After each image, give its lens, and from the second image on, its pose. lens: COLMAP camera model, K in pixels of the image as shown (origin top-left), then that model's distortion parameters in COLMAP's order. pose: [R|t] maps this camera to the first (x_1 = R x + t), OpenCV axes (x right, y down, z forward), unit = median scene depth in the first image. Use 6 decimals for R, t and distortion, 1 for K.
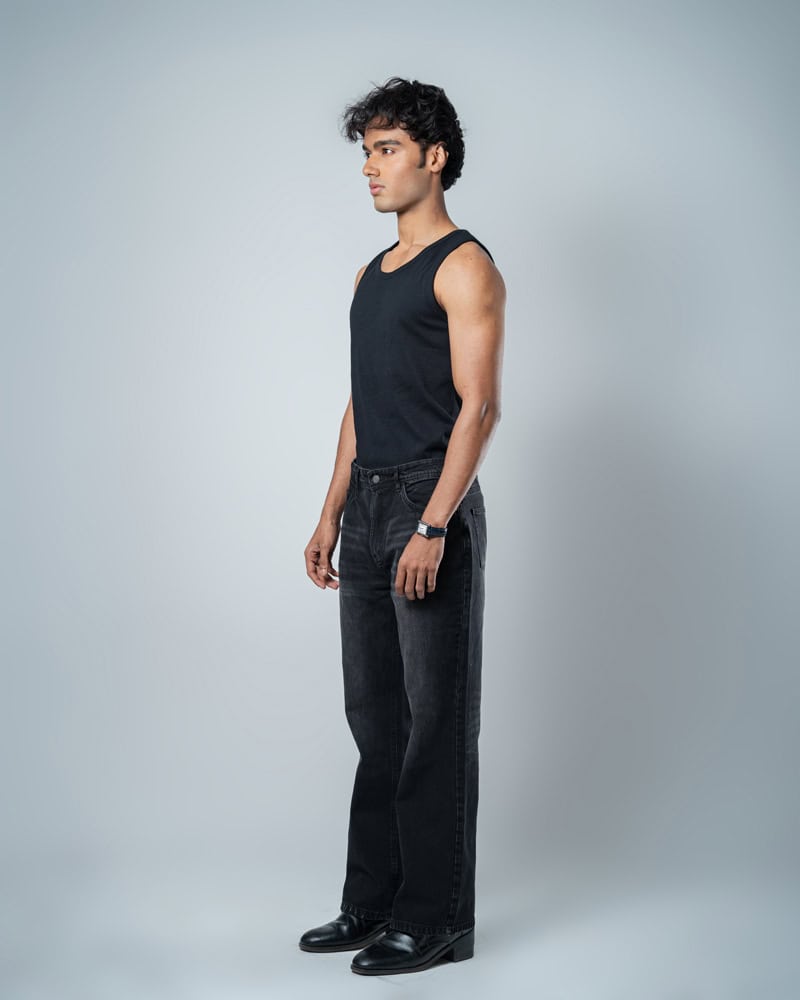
lens RADIAL K [[2335.7, 0, 400.1], [0, 2335.7, 501.1], [0, 0, 1]] dist [0.405824, 0.000000]
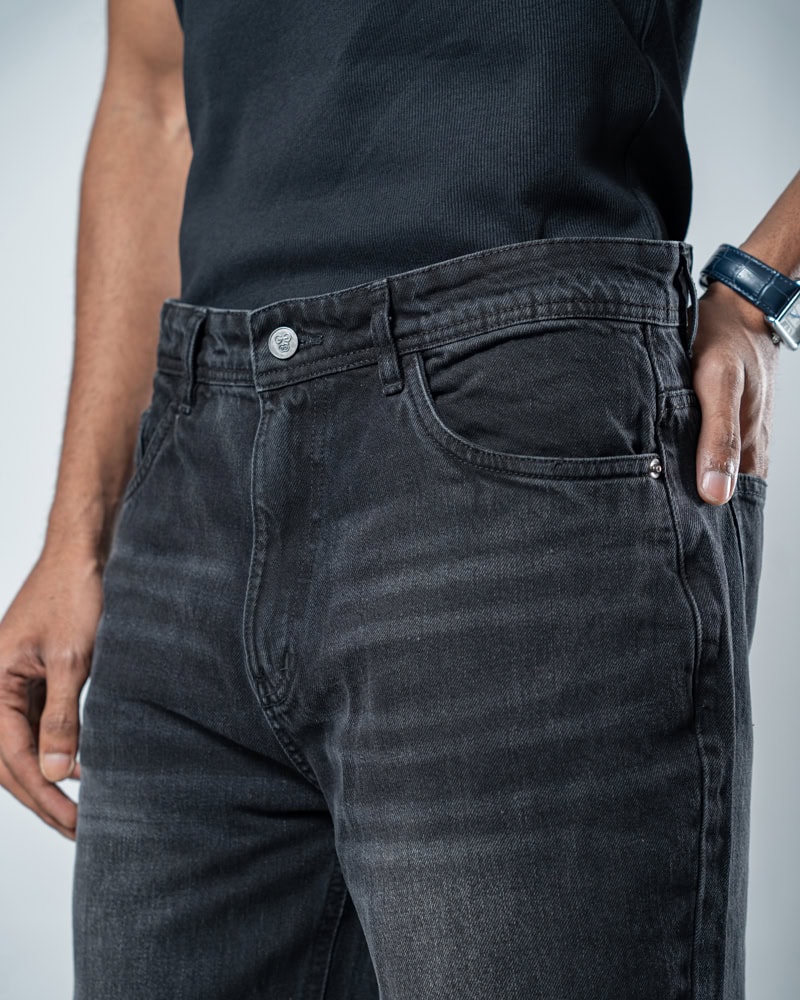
lens RADIAL K [[2335.7, 0, 403.9], [0, 2335.7, 496.5], [0, 0, 1]] dist [0.405824, 0.000000]
pose [[0.989059, 0.028501, 0.144741, -0.031671], [-0.019115, 0.997648, -0.065828, 0.020809], [-0.146277, 0.062341, 0.987277, 0.775007]]
